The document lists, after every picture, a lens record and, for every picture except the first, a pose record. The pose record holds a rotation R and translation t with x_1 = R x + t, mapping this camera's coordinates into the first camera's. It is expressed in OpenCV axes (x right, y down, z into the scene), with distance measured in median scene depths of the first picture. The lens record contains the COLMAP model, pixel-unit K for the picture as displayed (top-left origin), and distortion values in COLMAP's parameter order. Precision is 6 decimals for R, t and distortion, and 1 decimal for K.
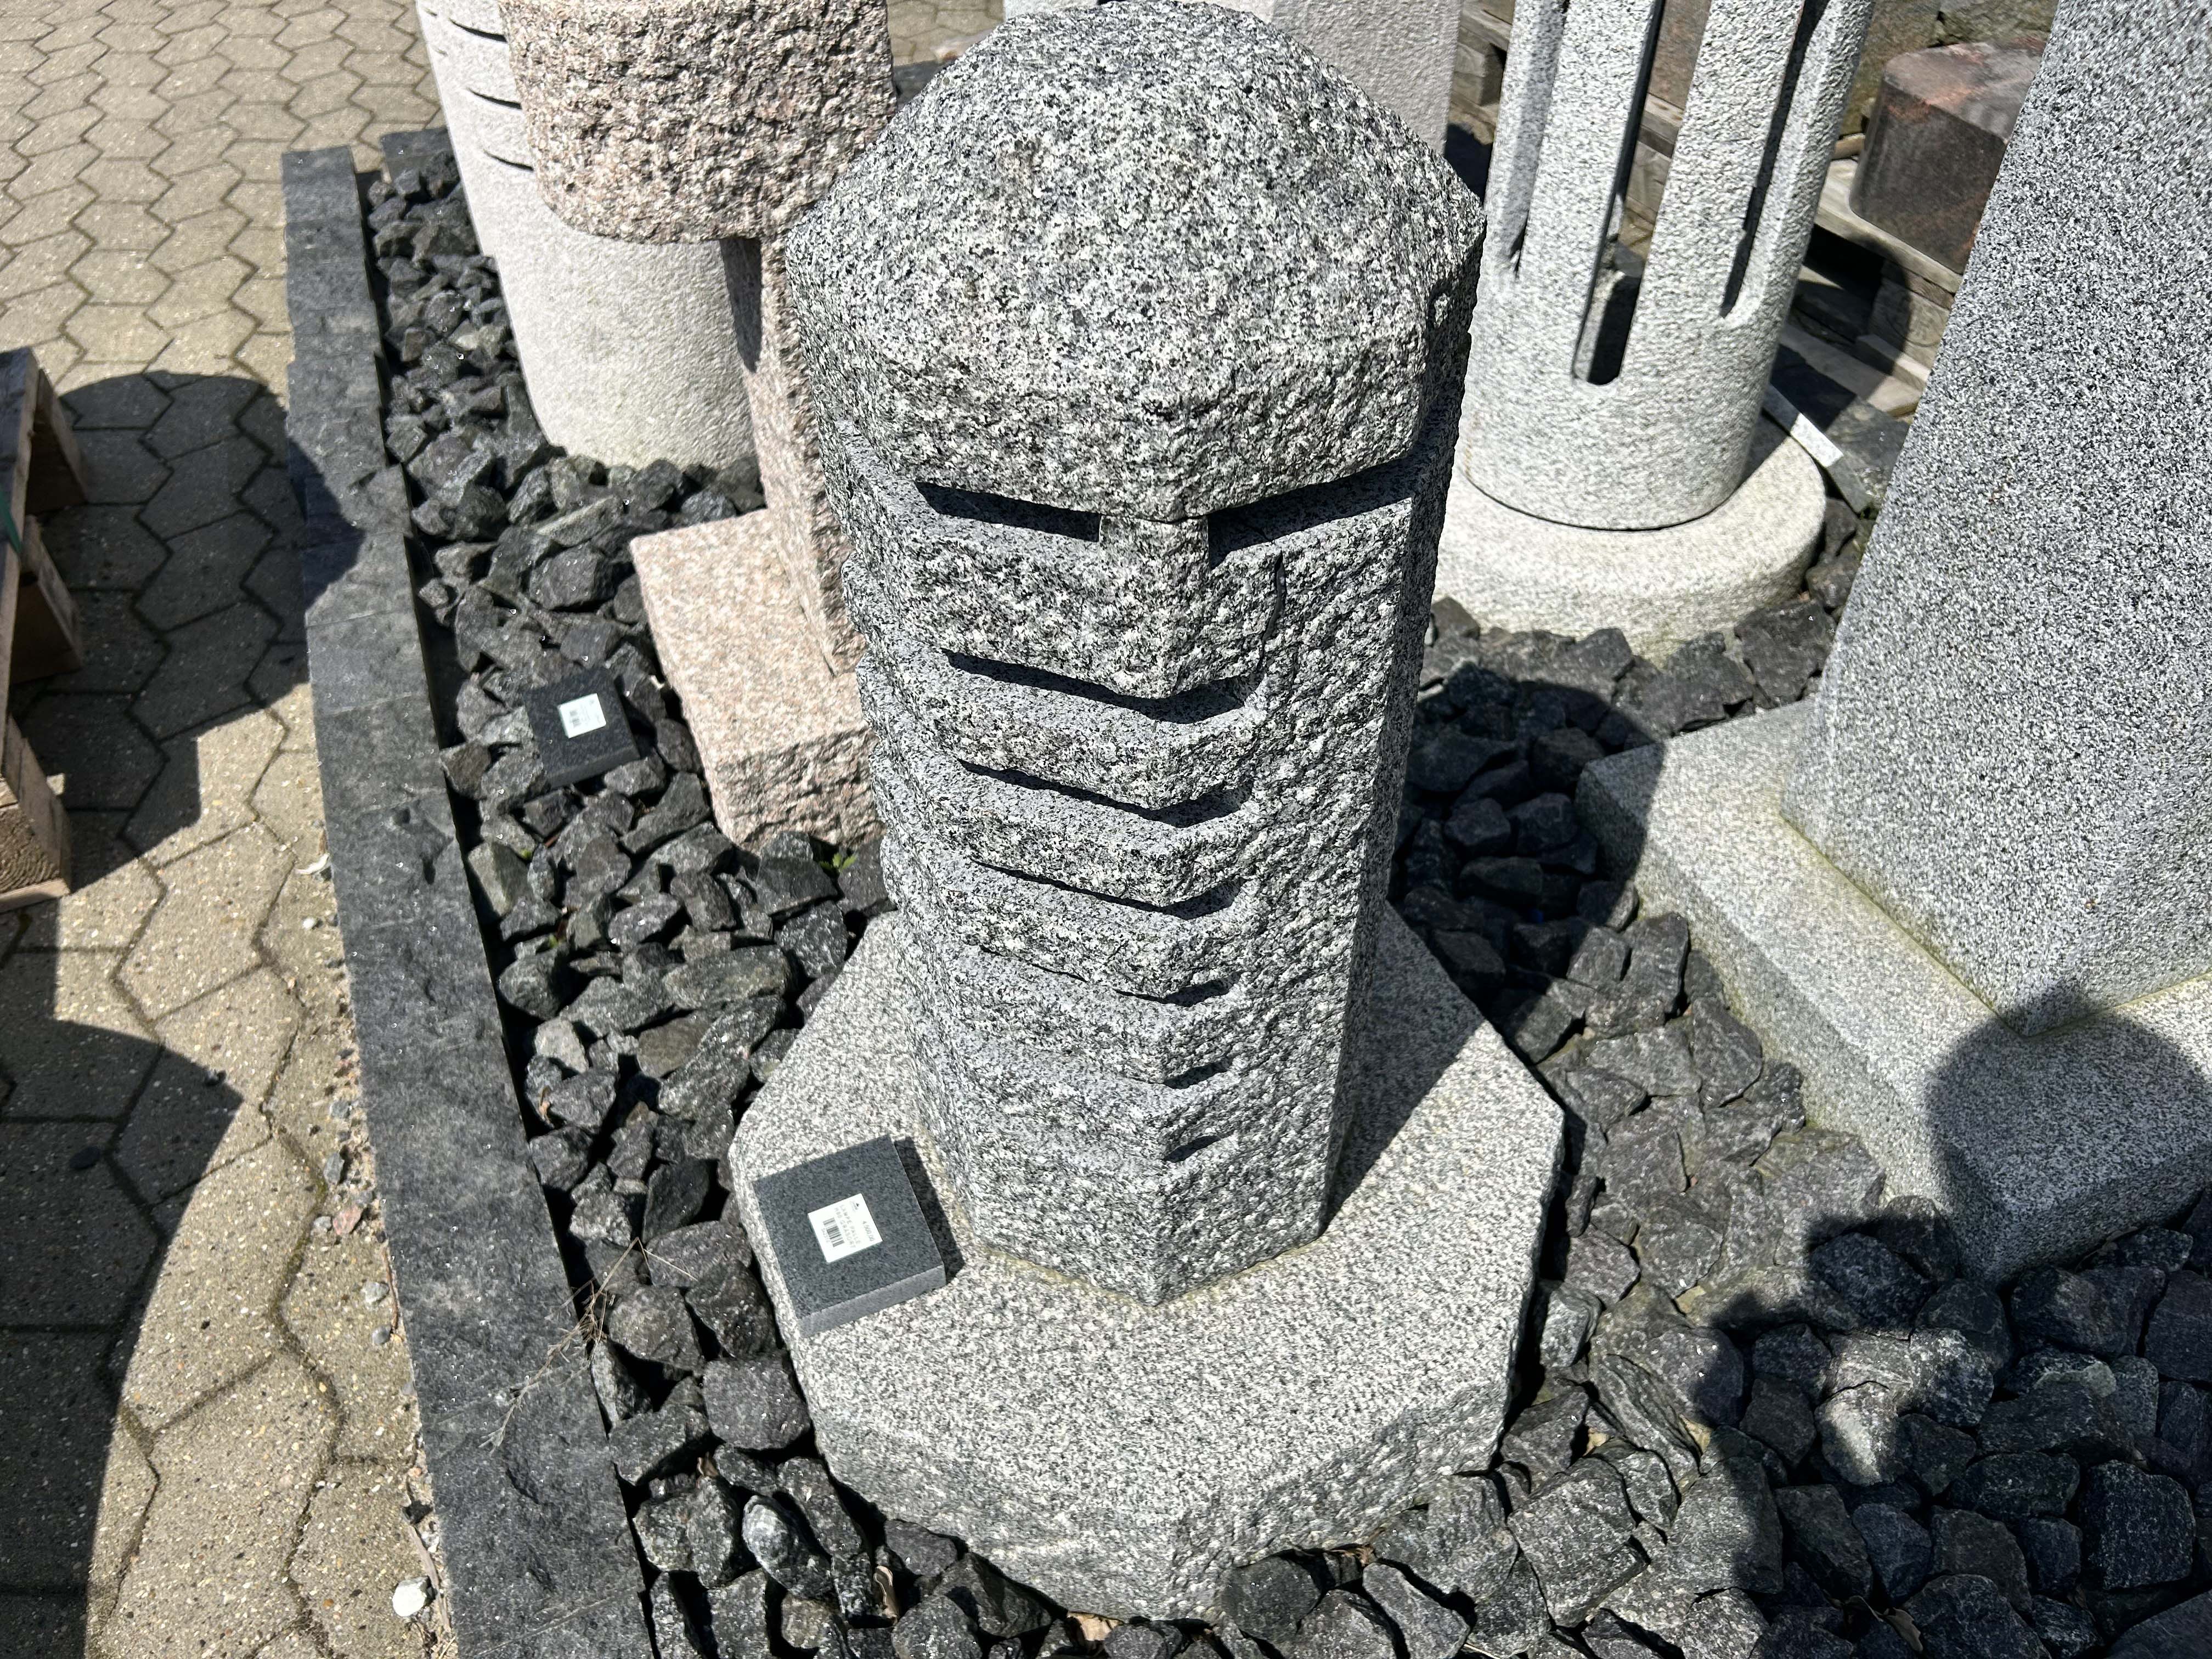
lens RADIAL K [[1682.9, 0, 1144.0], [0, 1682.9, 823.1], [0, 0, 1]] dist [0.024637, -0.035257]
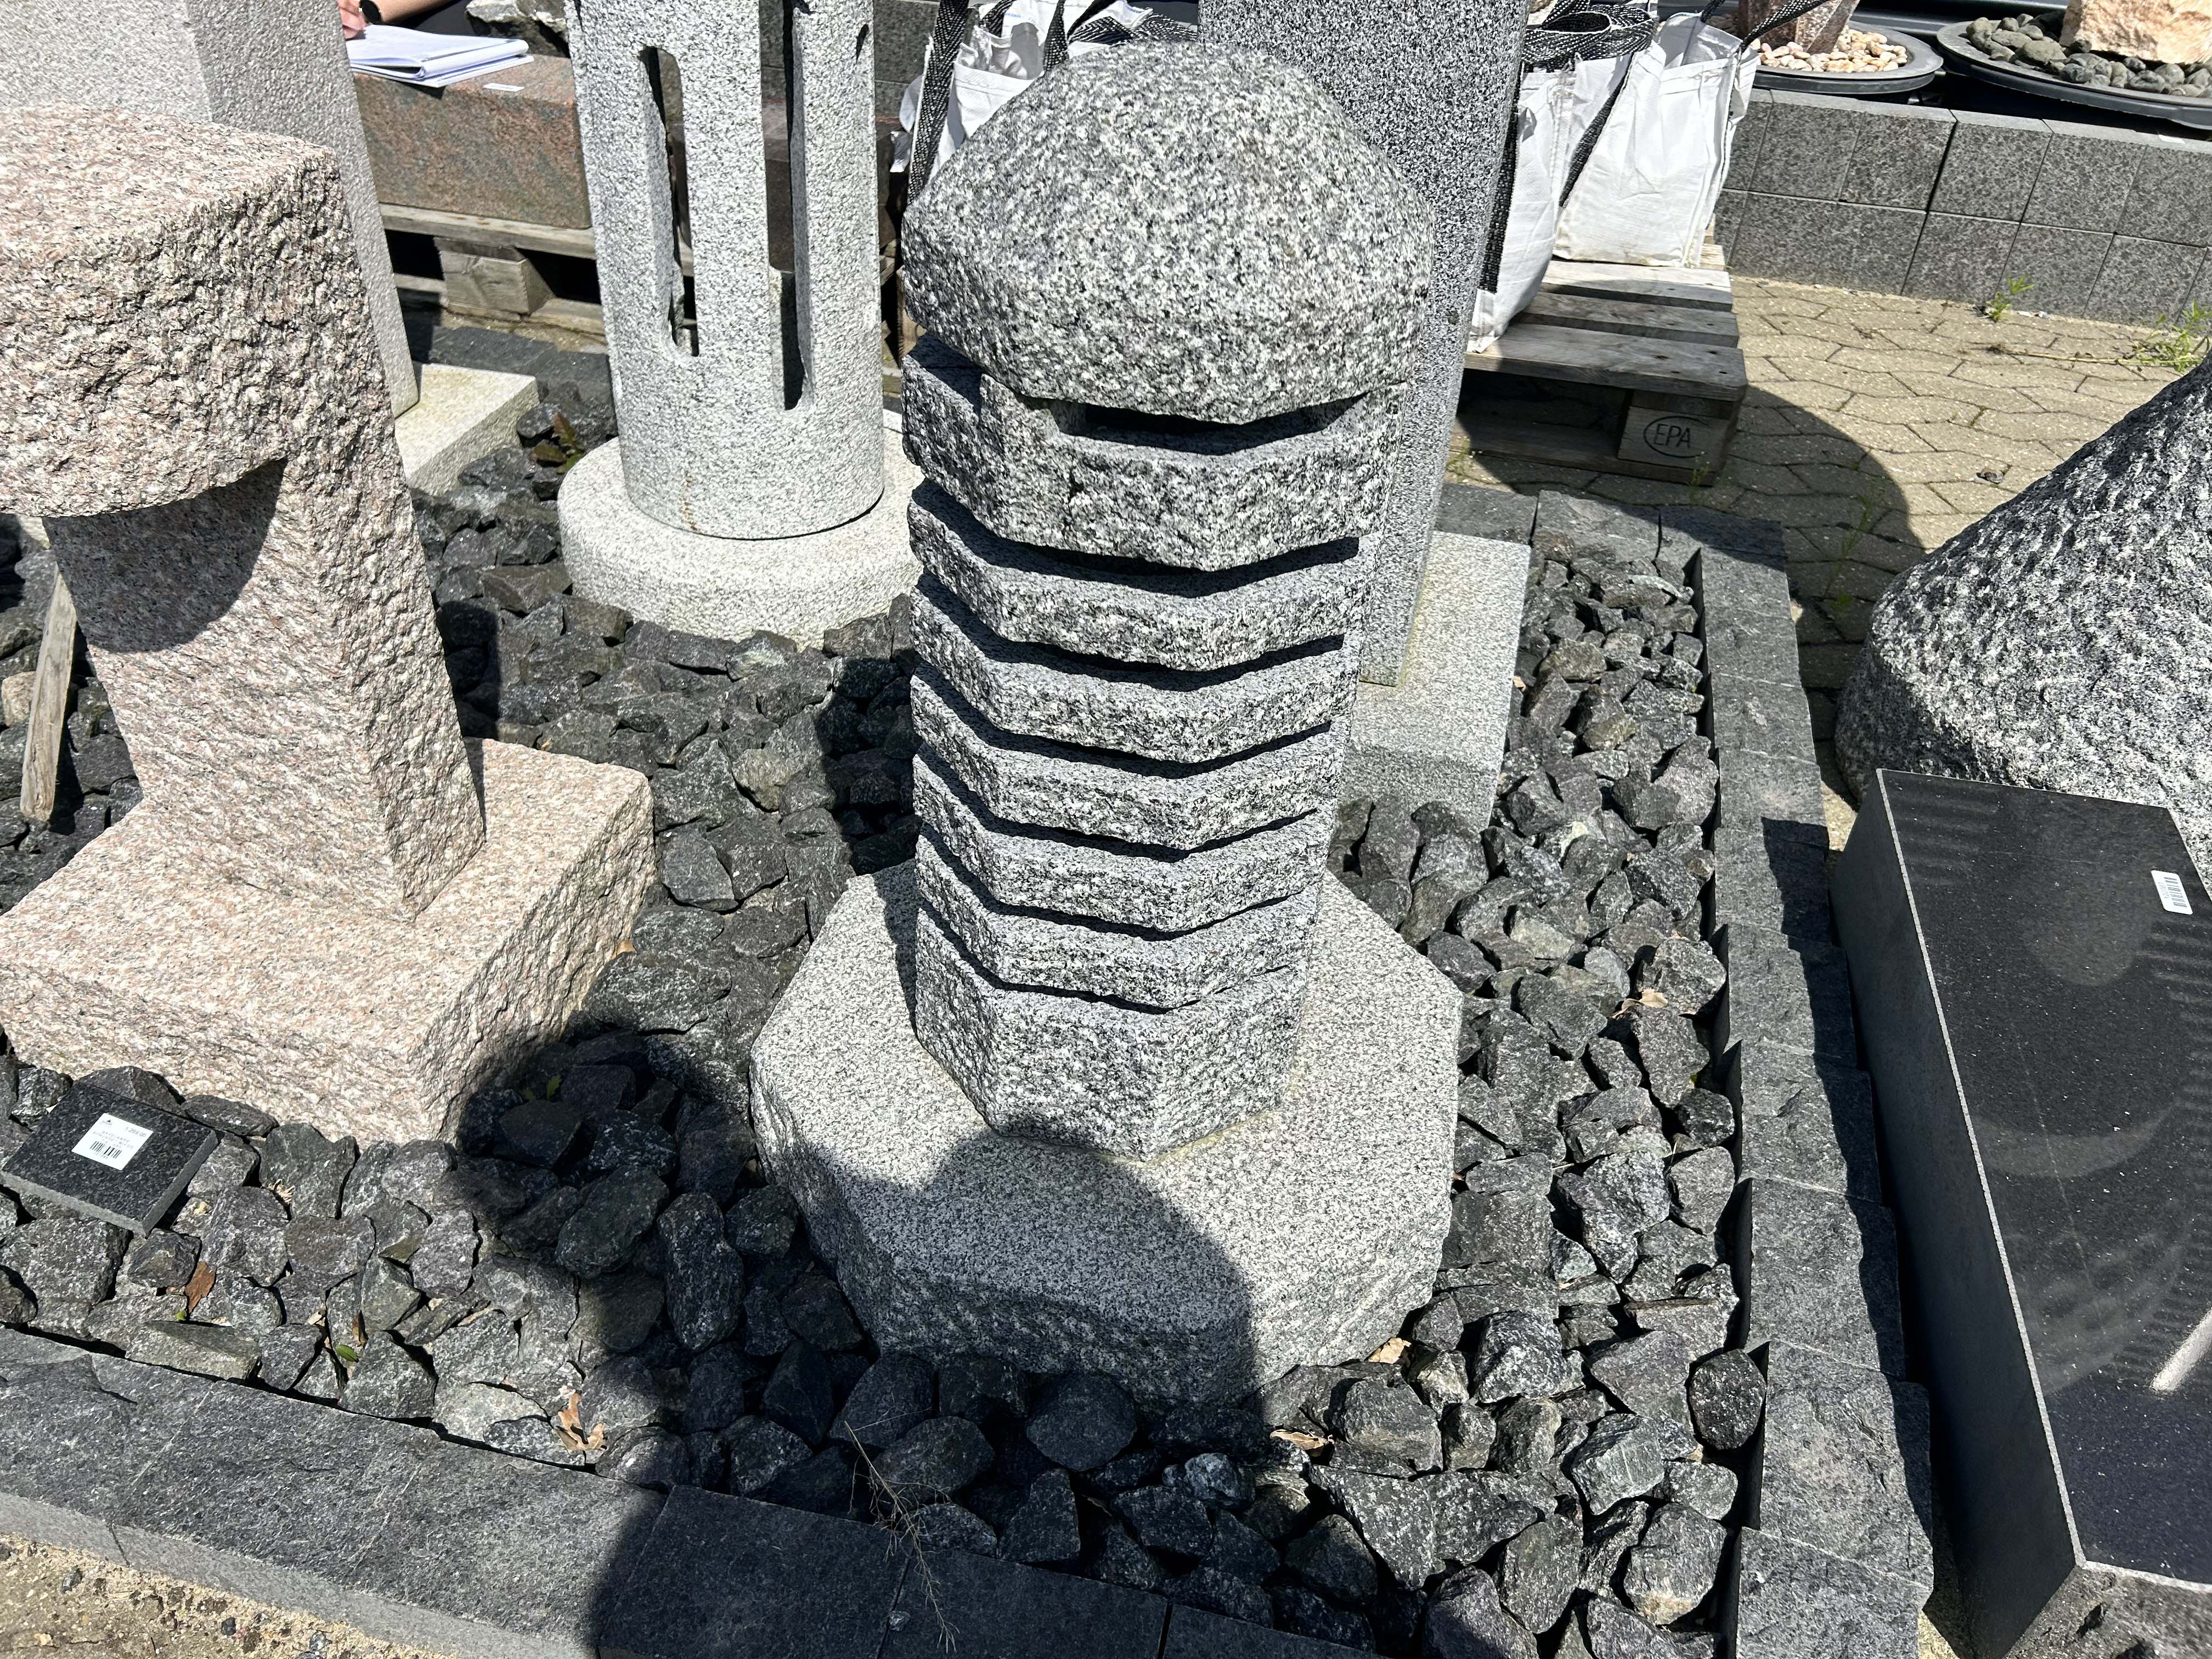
lens RADIAL K [[1682.9, 0, 1144.0], [0, 1682.9, 823.1], [0, 0, 1]] dist [0.024637, -0.035257]
pose [[0.584622, -0.448238, 0.676239, -0.682837], [0.489031, 0.859771, 0.147113, -0.097988], [-0.647353, 0.244697, 0.721843, 0.127067]]
